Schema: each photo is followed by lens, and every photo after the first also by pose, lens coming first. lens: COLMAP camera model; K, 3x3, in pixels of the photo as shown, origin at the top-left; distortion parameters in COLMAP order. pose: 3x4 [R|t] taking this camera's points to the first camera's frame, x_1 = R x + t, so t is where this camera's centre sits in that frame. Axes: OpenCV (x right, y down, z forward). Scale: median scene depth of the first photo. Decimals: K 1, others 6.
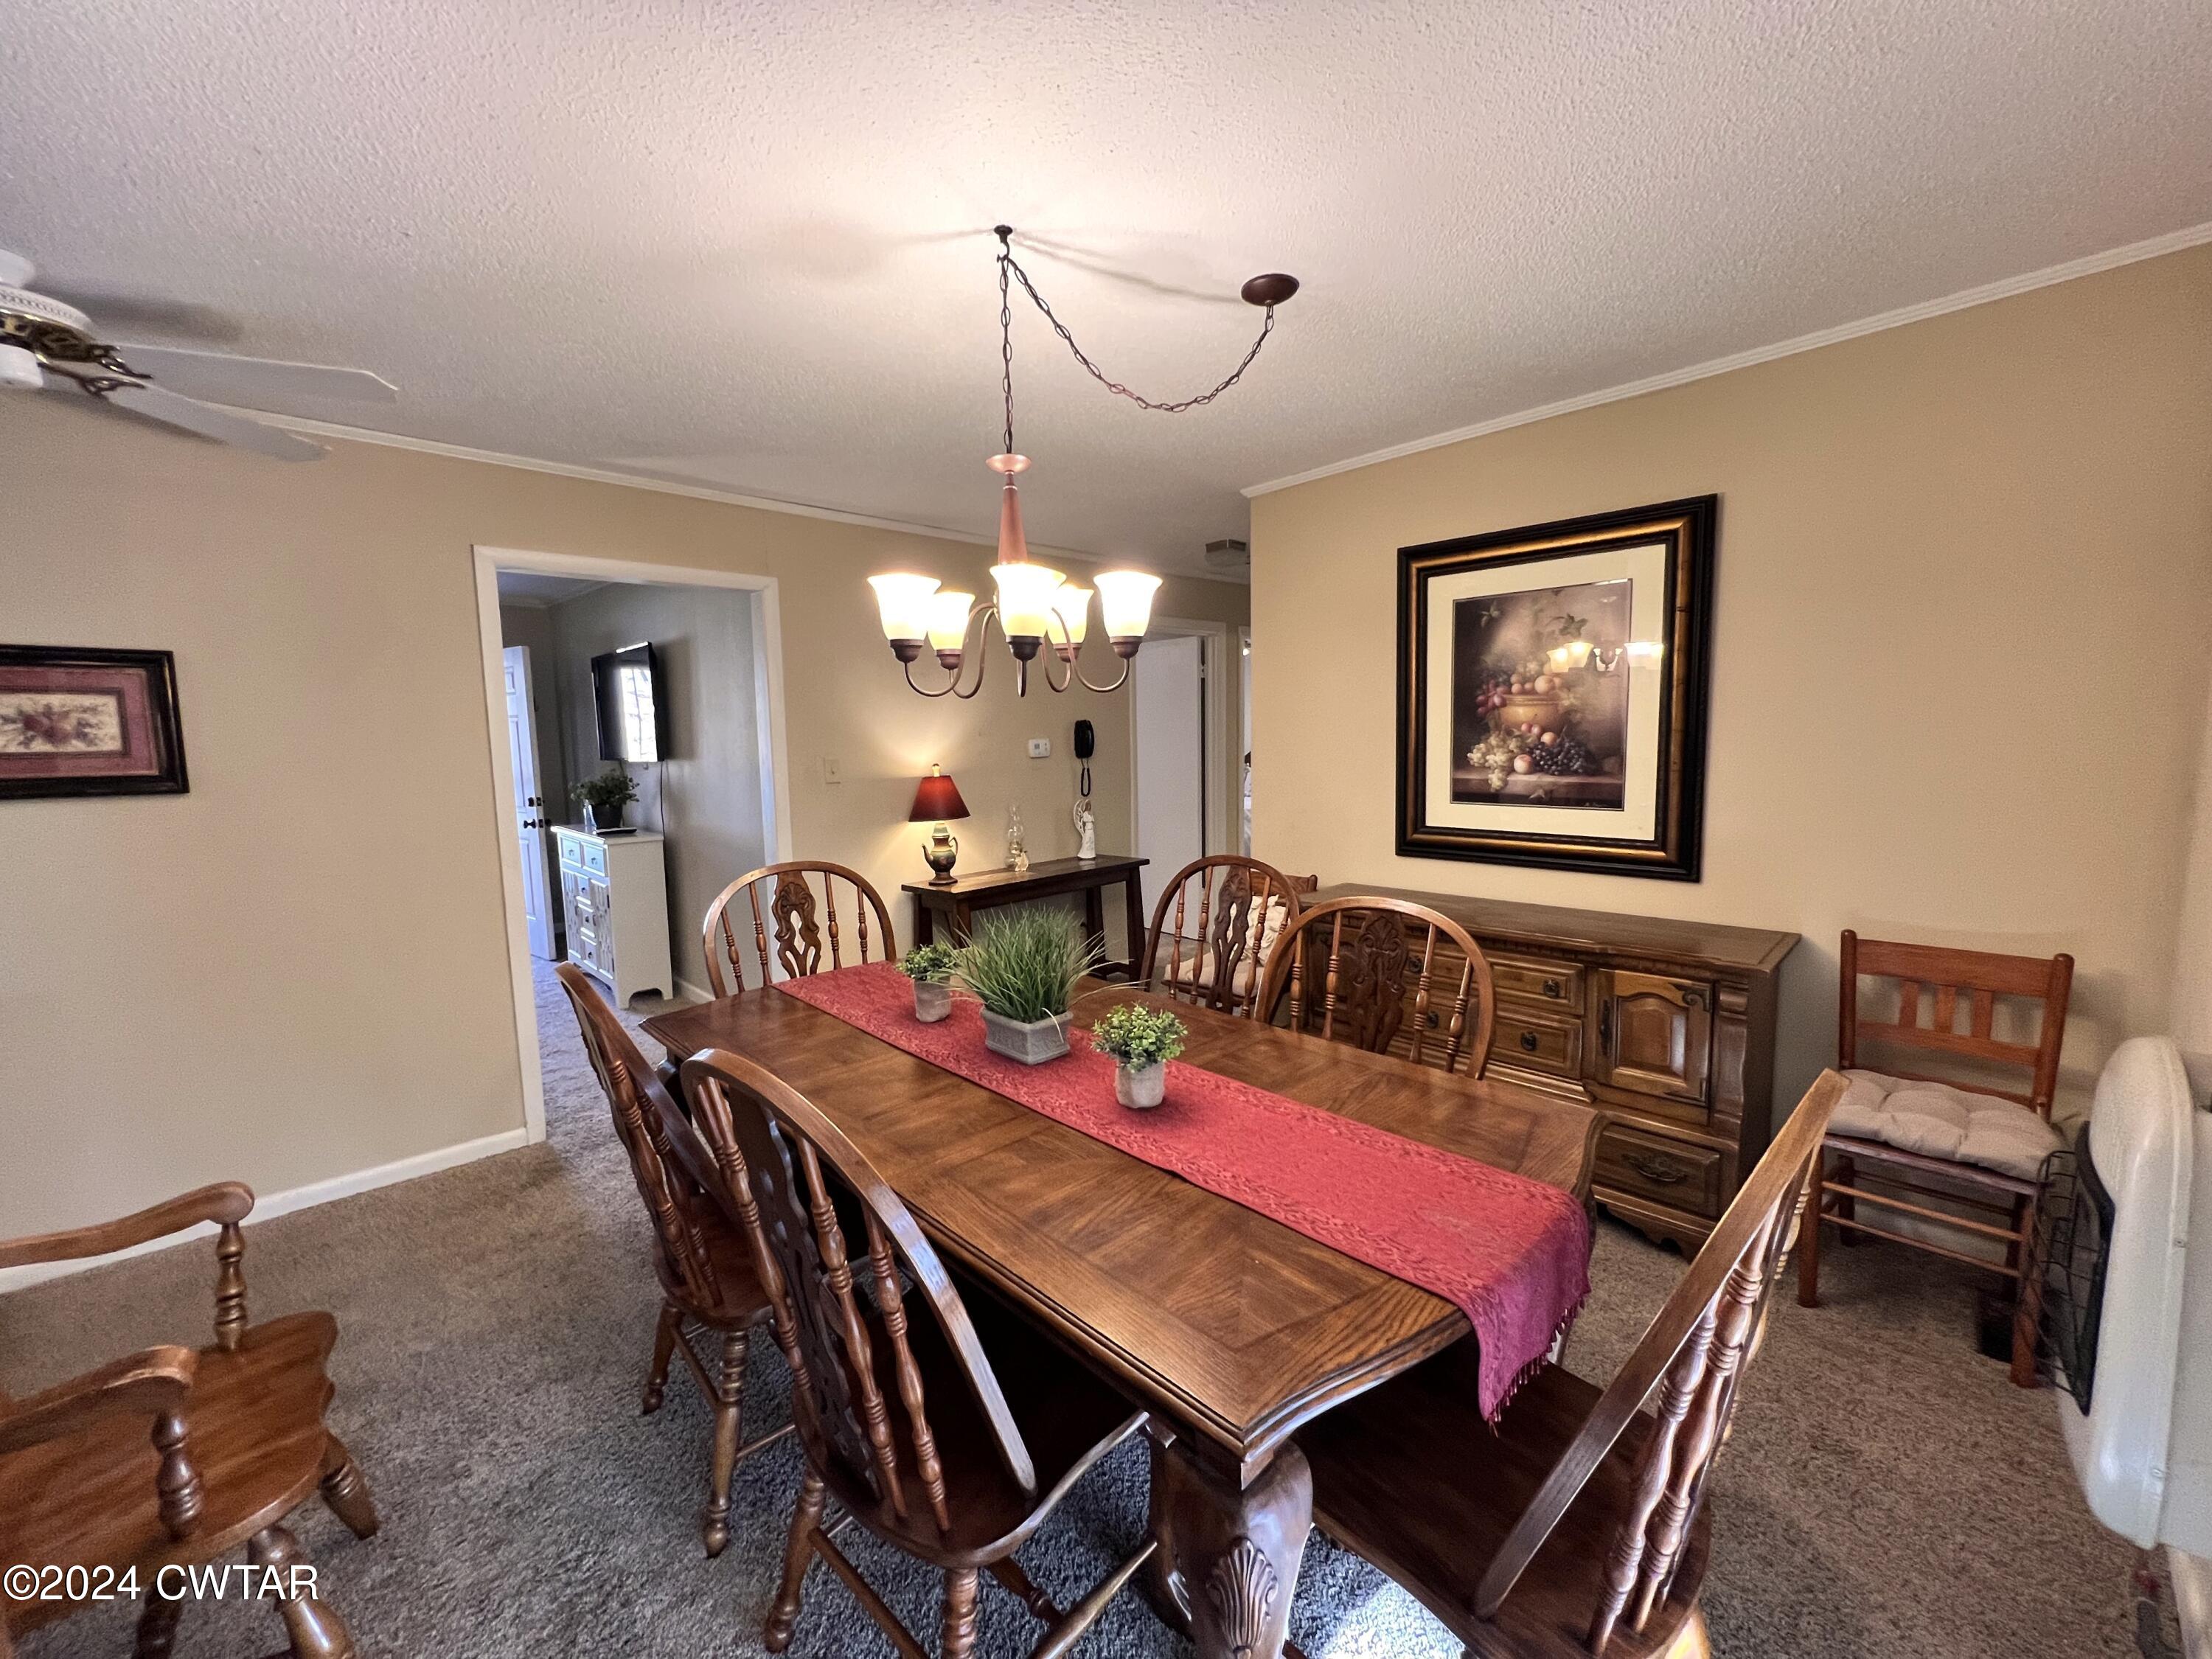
lens RADIAL K [[873.7, 0, 1114.2], [0, 873.7, 822.3], [0, 0, 1]] dist [0.000185, 0.000004]
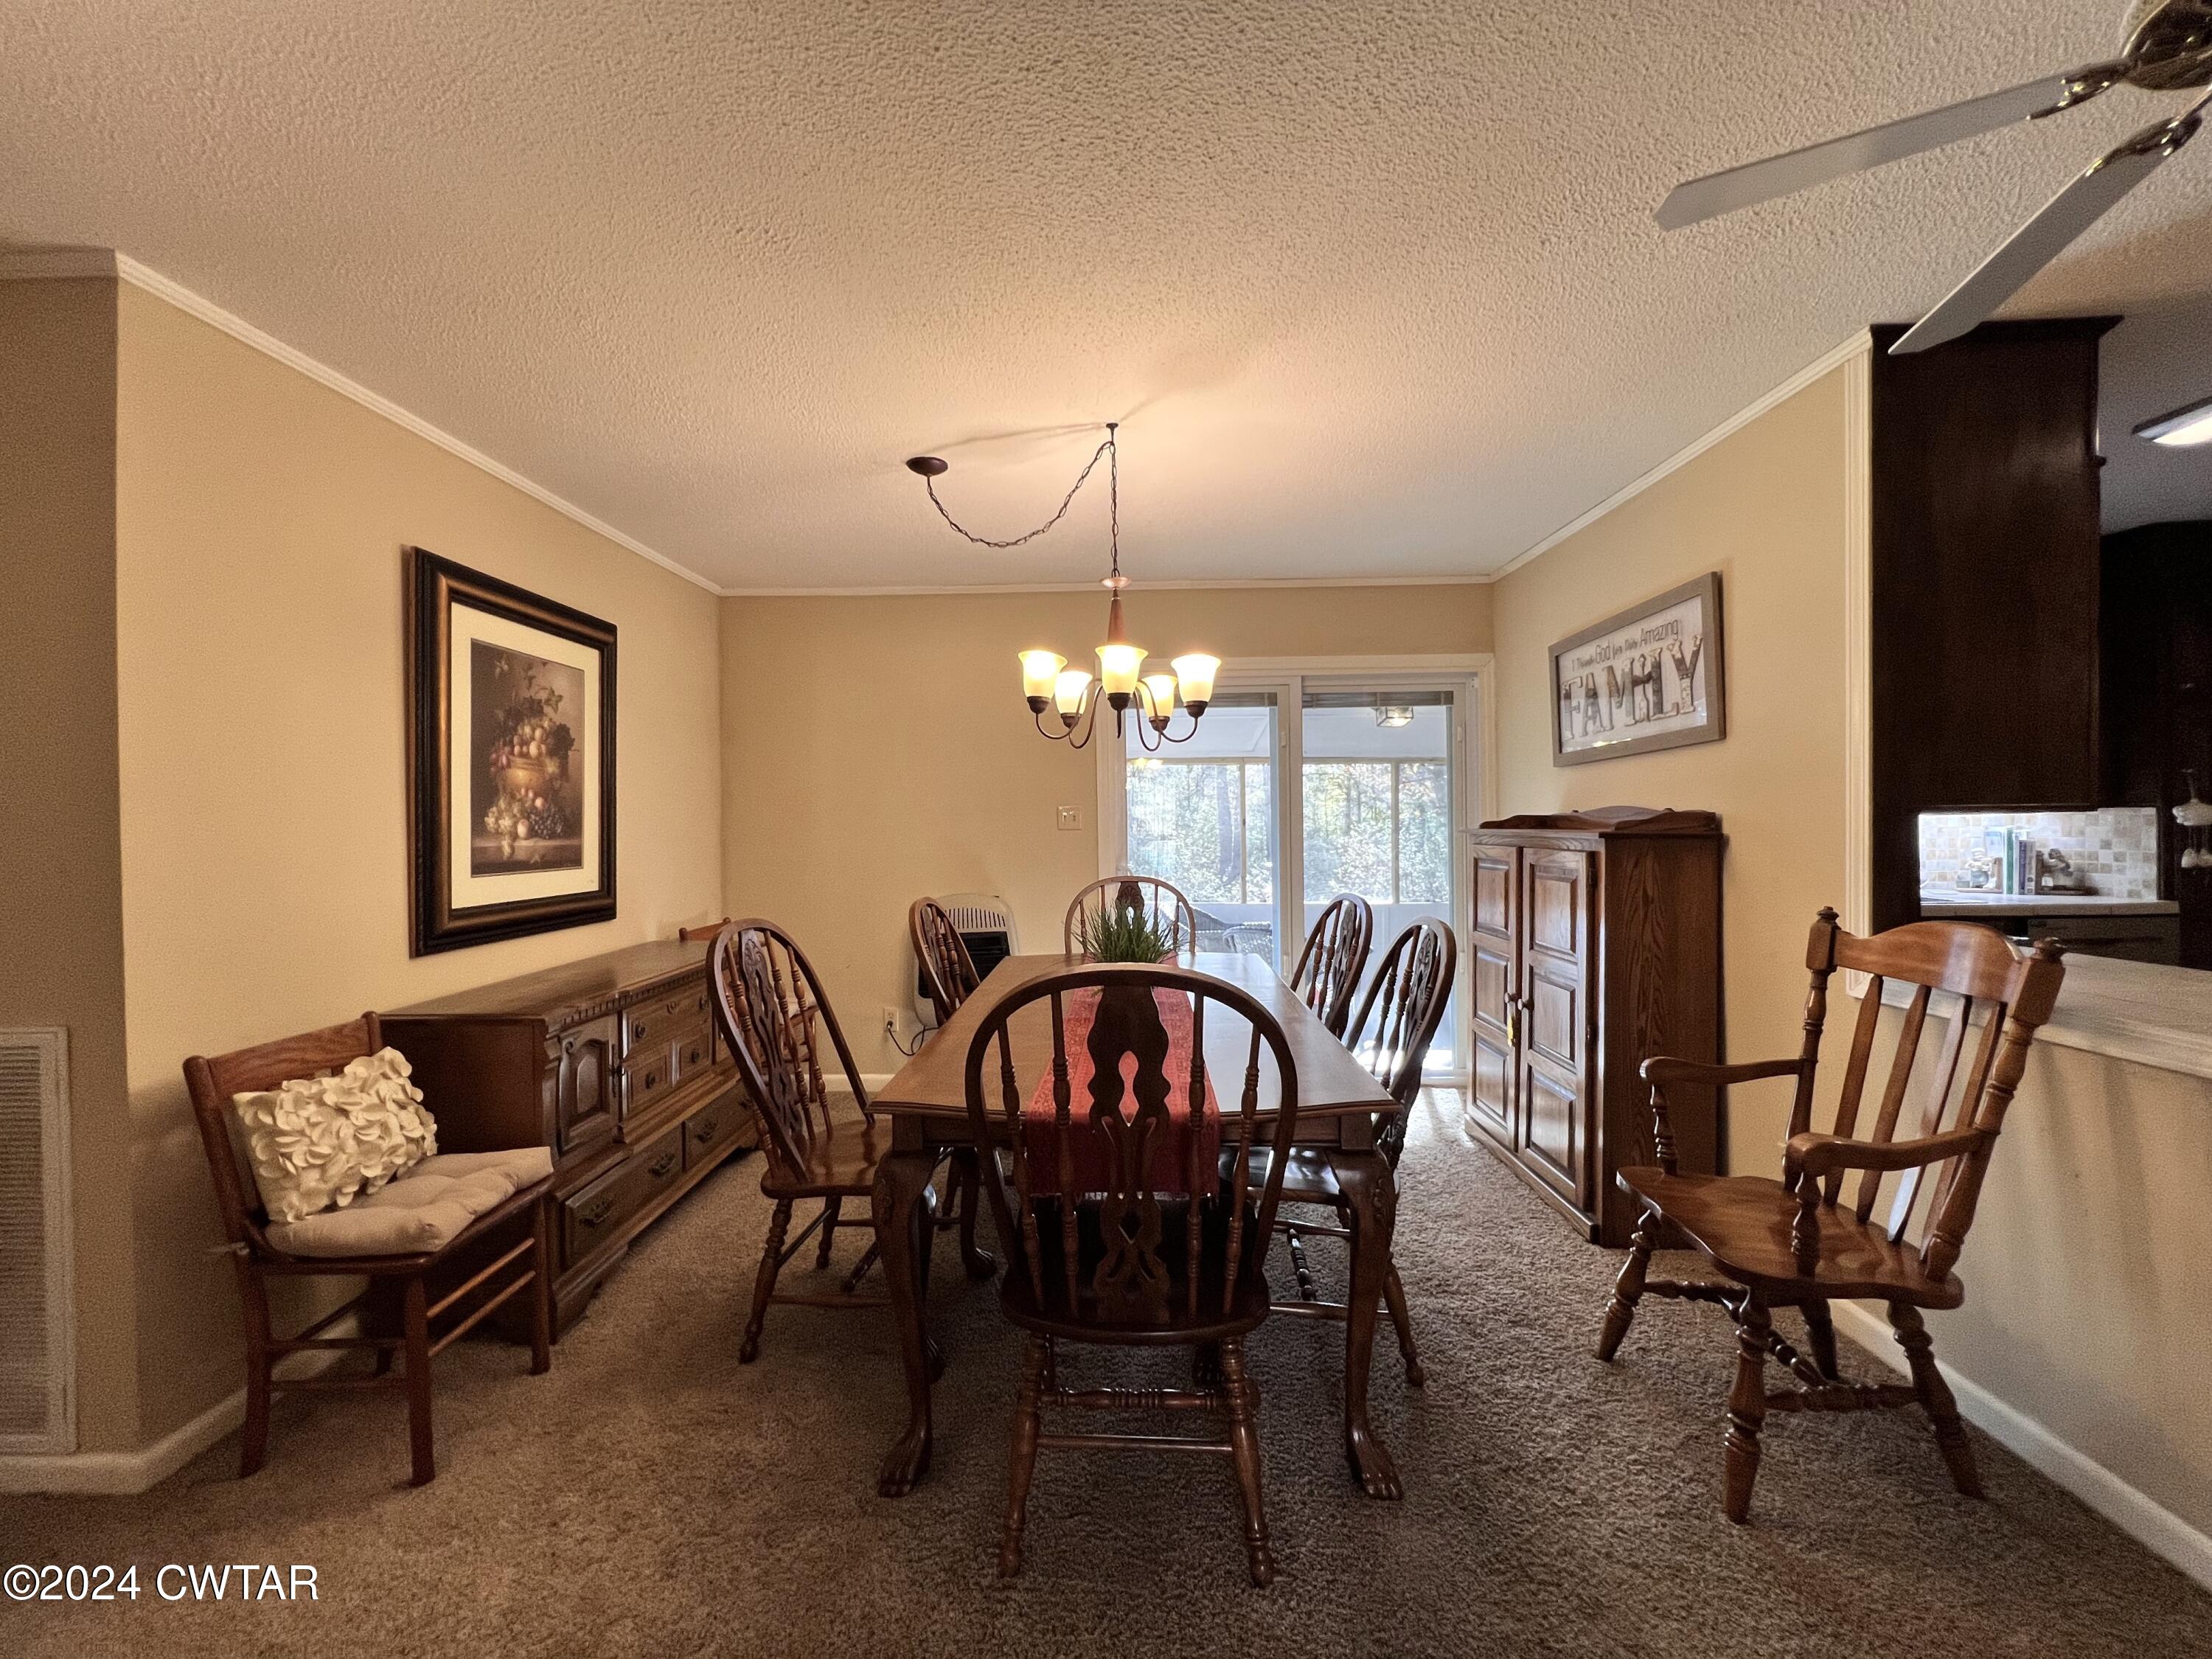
lens RADIAL K [[887.9, 0, 1095.6], [0, 887.9, 823.5], [0, 0, 1]] dist [0.001643, 0.000106]
pose [[-0.666777, 0.019290, 0.745008, -0.680306], [0.093164, 0.993981, 0.057645, -0.070589], [-0.739411, 0.107844, -0.664561, 1.183812]]
